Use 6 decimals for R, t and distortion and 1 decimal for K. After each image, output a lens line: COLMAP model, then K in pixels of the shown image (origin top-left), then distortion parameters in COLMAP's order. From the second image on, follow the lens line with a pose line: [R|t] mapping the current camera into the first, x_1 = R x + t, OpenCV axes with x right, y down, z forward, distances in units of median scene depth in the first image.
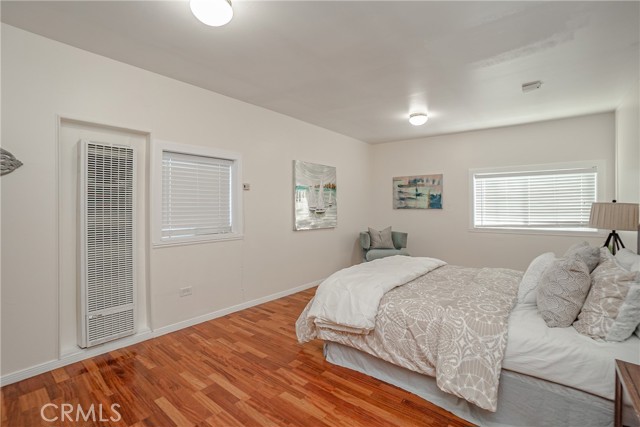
lens RADIAL K [[284.8, 0, 318.9], [0, 284.8, 216.7], [0, 0, 1]] dist [-0.063844, 0.022147]
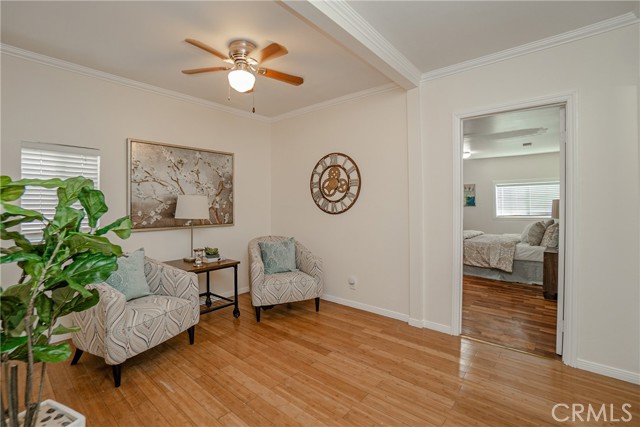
lens RADIAL K [[284.8, 0, 318.9], [0, 284.8, 216.7], [0, 0, 1]] dist [-0.063844, 0.022147]
pose [[0.999425, -0.005085, -0.033536, -0.473418], [0.004827, 0.999958, -0.007772, 0.050234], [0.033574, 0.007605, 0.999407, -0.732884]]
